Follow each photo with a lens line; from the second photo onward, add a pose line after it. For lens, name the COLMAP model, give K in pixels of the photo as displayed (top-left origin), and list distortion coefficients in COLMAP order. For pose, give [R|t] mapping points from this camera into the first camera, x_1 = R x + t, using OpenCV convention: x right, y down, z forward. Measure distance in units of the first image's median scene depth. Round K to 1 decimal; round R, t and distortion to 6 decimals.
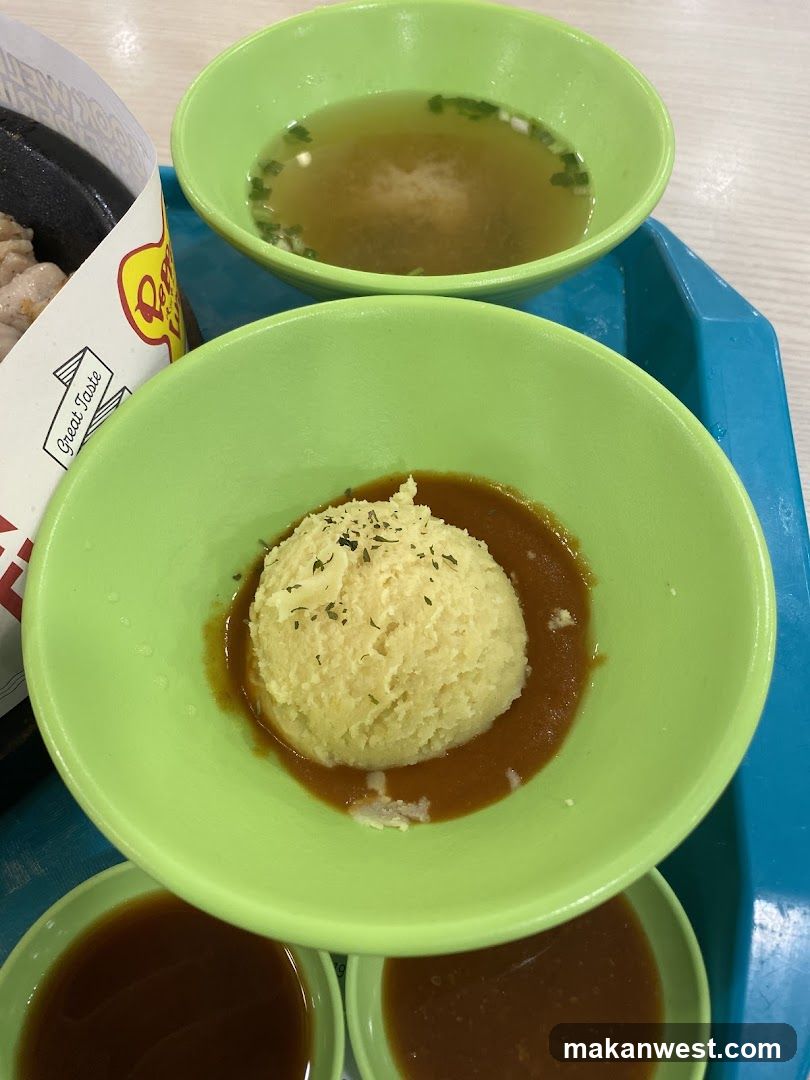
lens RADIAL K [[986.7, 0, 382.8], [0, 986.7, 535.0], [0, 0, 1]] dist [0.106439, -0.255322]
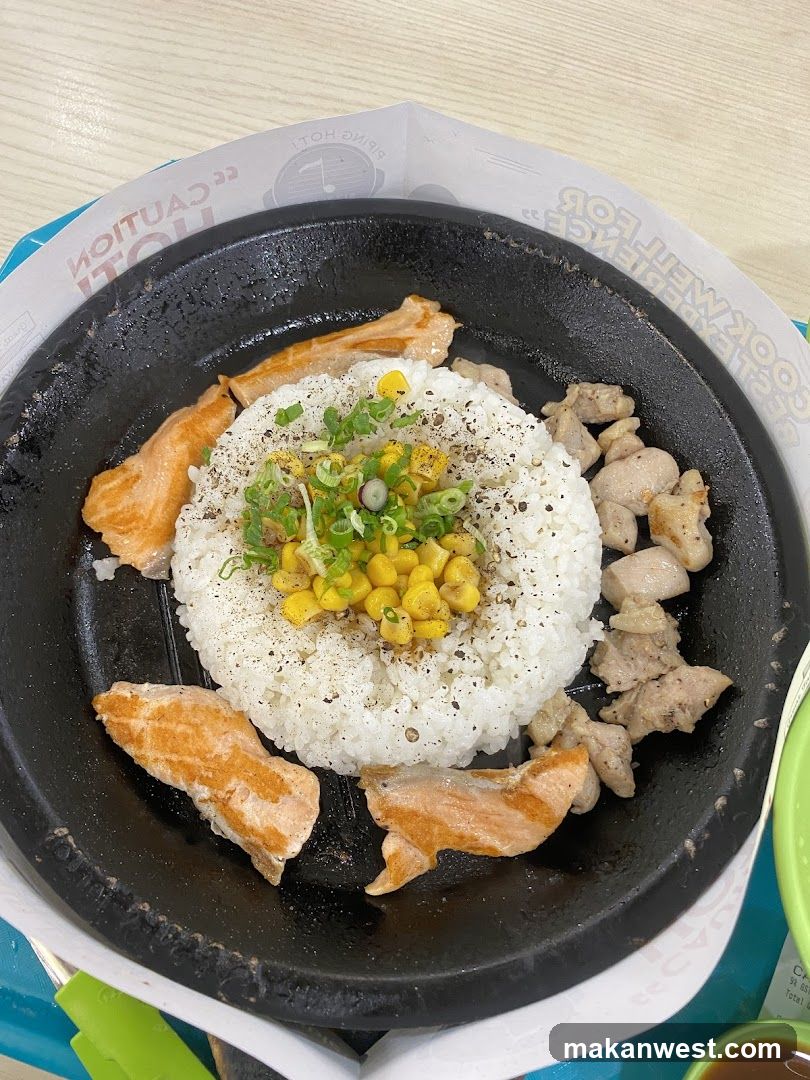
lens RADIAL K [[986.7, 0, 382.8], [0, 986.7, 535.0], [0, 0, 1]] dist [0.106439, -0.255322]
pose [[0.985122, 0.171147, -0.015617, -0.852000], [-0.163357, 0.960745, 0.224241, -0.527551], [0.053382, -0.218354, 0.974409, -0.197420]]
